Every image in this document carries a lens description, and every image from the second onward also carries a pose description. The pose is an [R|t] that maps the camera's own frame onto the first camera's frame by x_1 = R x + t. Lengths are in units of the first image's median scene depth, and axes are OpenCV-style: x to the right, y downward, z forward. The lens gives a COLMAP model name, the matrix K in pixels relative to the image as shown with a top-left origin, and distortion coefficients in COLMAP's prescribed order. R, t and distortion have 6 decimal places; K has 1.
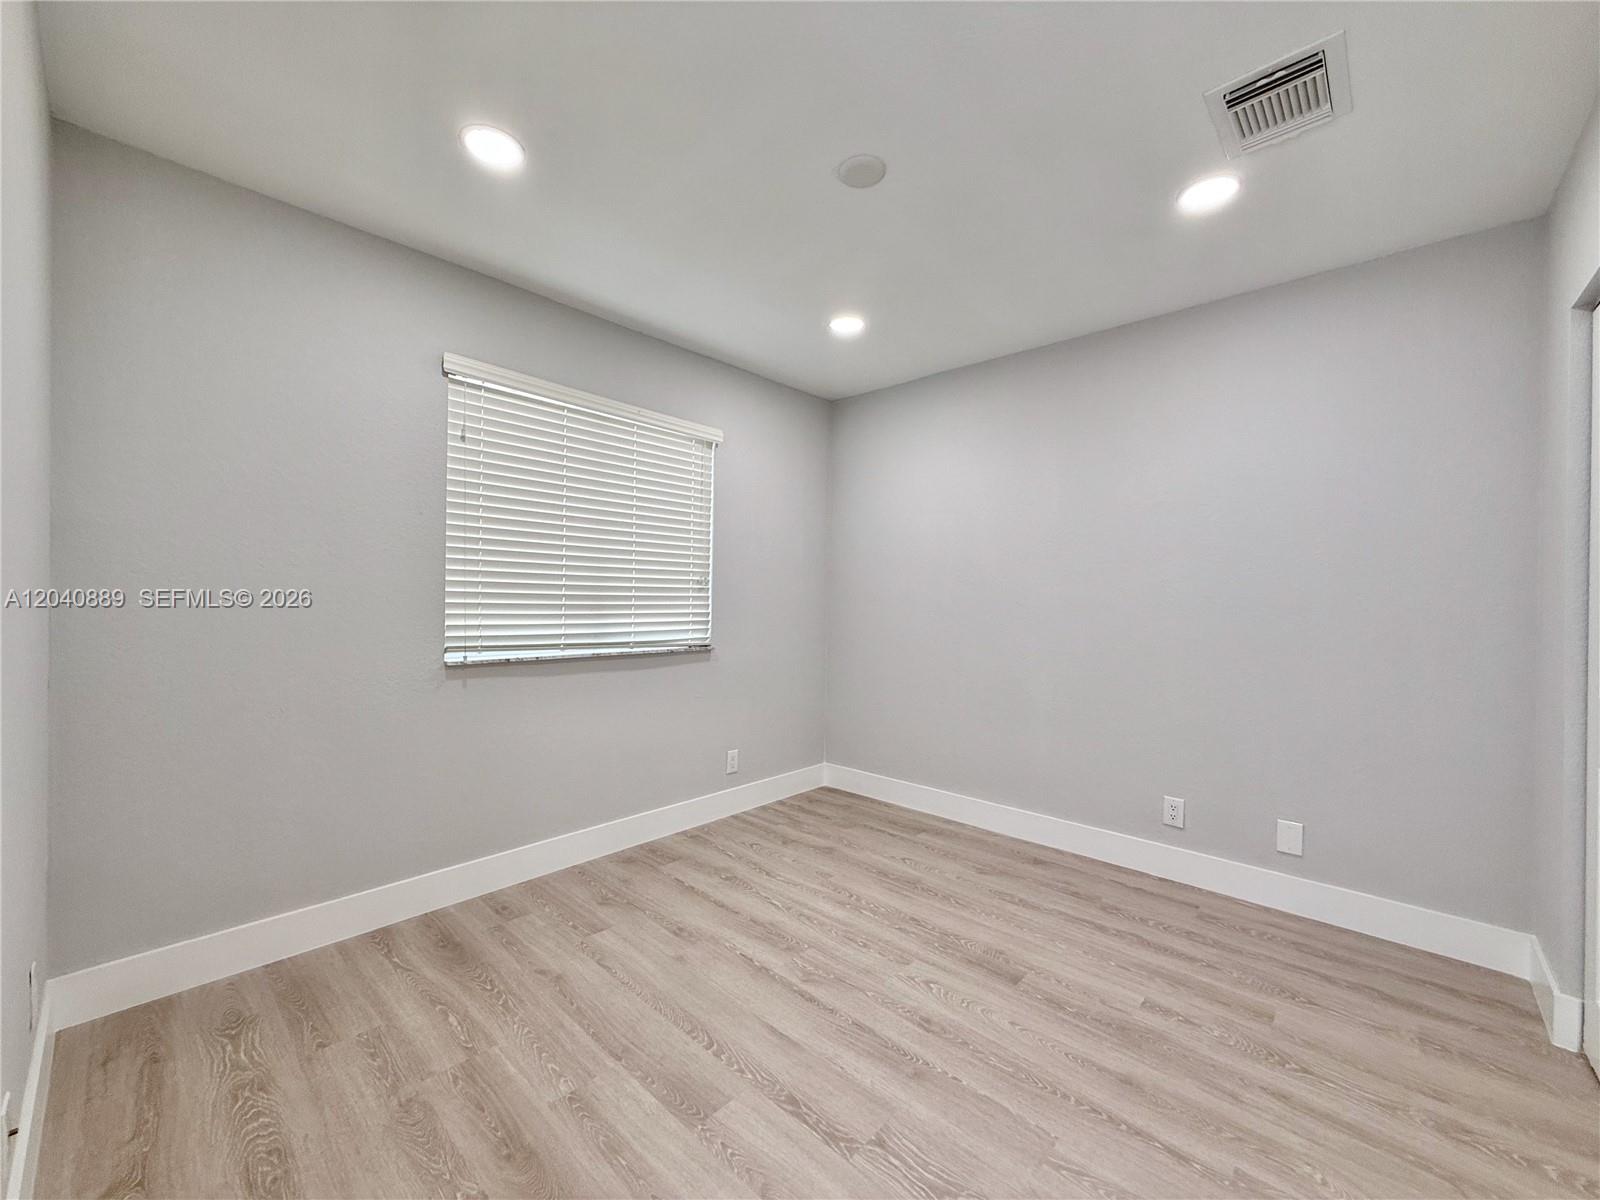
lens RADIAL K [[637.2, 0, 791.2], [0, 637.2, 601.3], [0, 0, 1]] dist [0.002598, -0.000099]
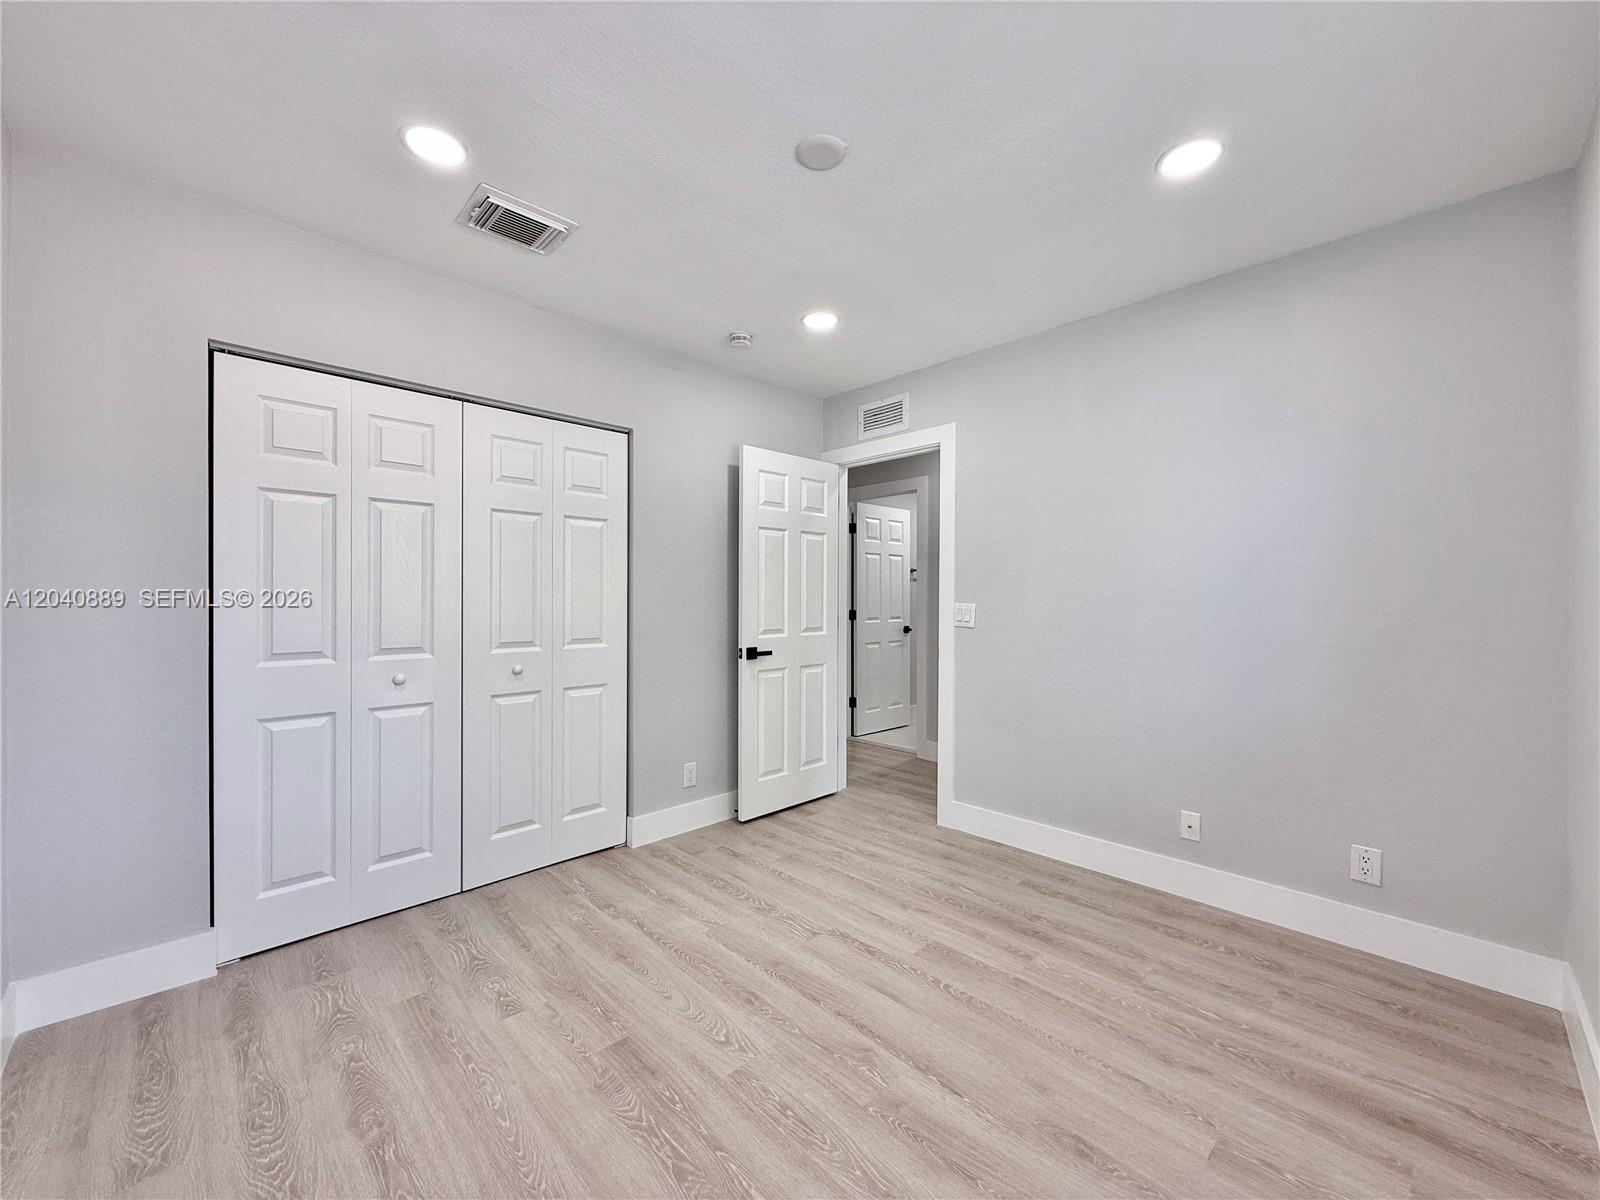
lens RADIAL K [[637.2, 0, 791.2], [0, 637.2, 601.3], [0, 0, 1]] dist [0.002598, -0.000099]
pose [[-0.998505, -0.014442, 0.052725, 0.096540], [-0.014044, 0.999870, 0.007927, -0.007910], [-0.052833, 0.007174, -0.998578, 2.015953]]
